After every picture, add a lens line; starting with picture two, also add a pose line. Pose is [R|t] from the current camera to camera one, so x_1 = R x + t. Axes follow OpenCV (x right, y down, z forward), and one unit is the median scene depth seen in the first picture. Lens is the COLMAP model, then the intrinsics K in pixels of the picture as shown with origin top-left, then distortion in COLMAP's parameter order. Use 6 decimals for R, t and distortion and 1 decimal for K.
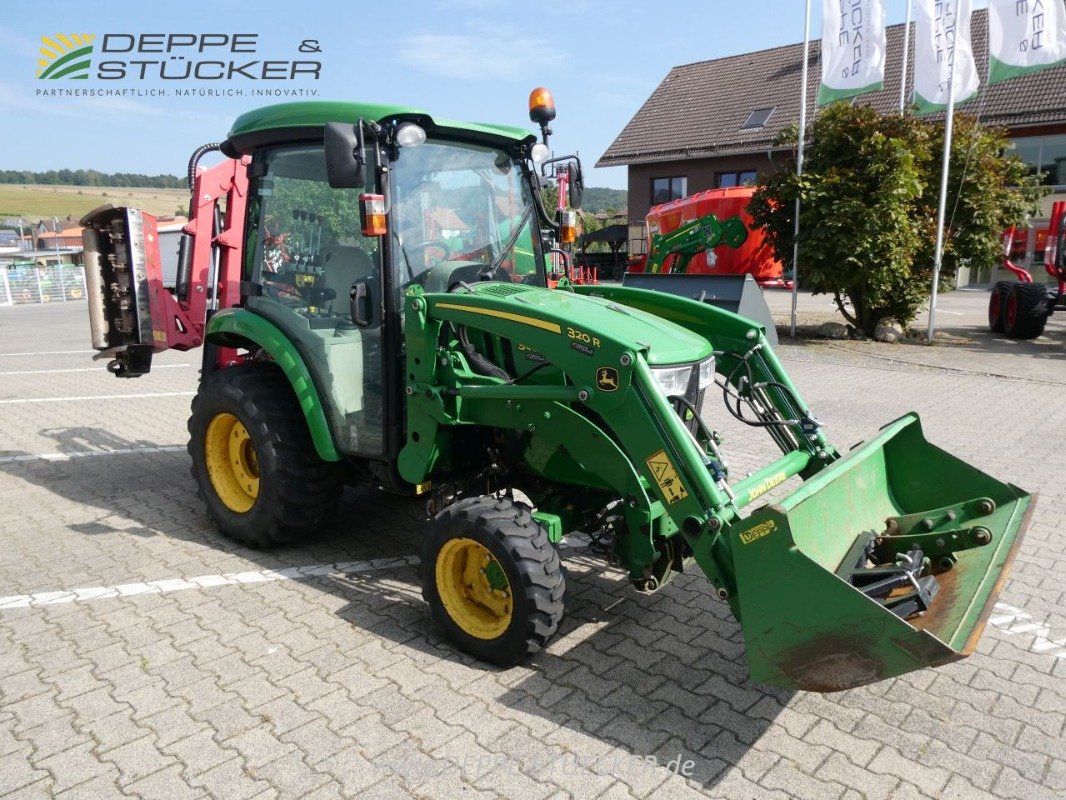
lens RADIAL K [[770.9, 0, 545.3], [0, 770.9, 397.7], [0, 0, 1]] dist [-0.012317, 0.000564]
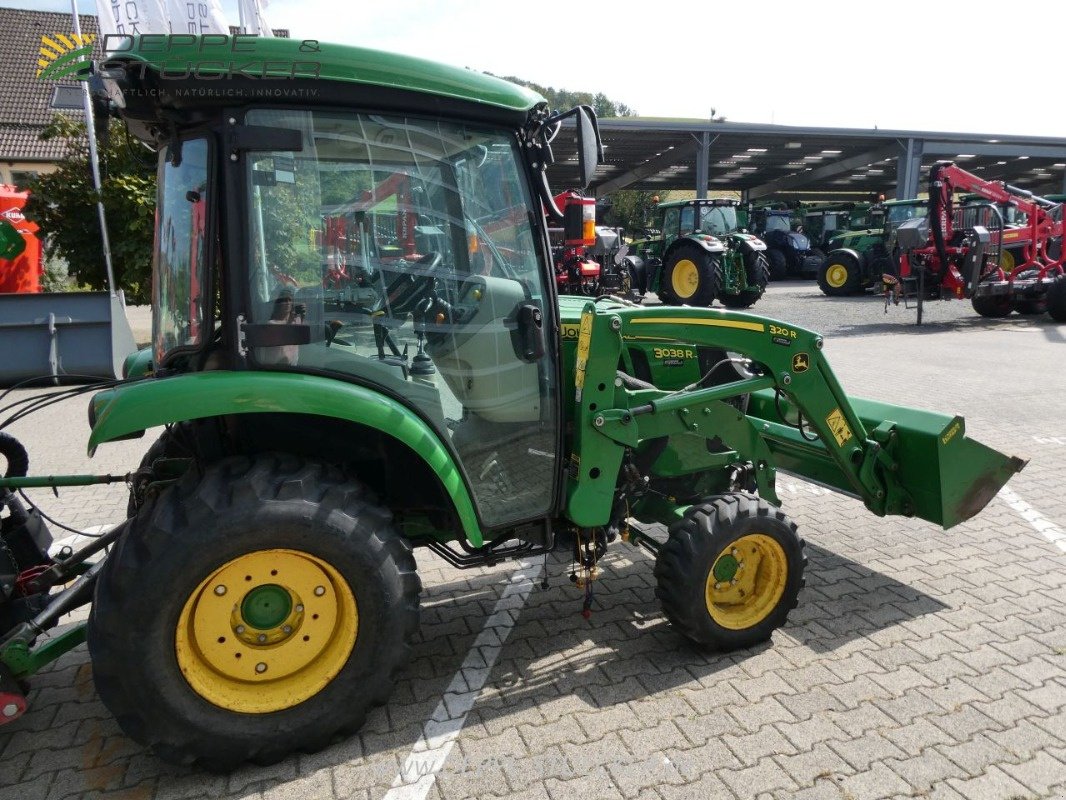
lens RADIAL K [[770.9, 0, 545.3], [0, 770.9, 397.7], [0, 0, 1]] dist [-0.012317, 0.000564]
pose [[0.458708, -0.172117, 0.871758, -1.137631], [0.179518, 0.978782, 0.098787, -0.157484], [-0.870264, 0.111182, 0.479873, 0.740441]]
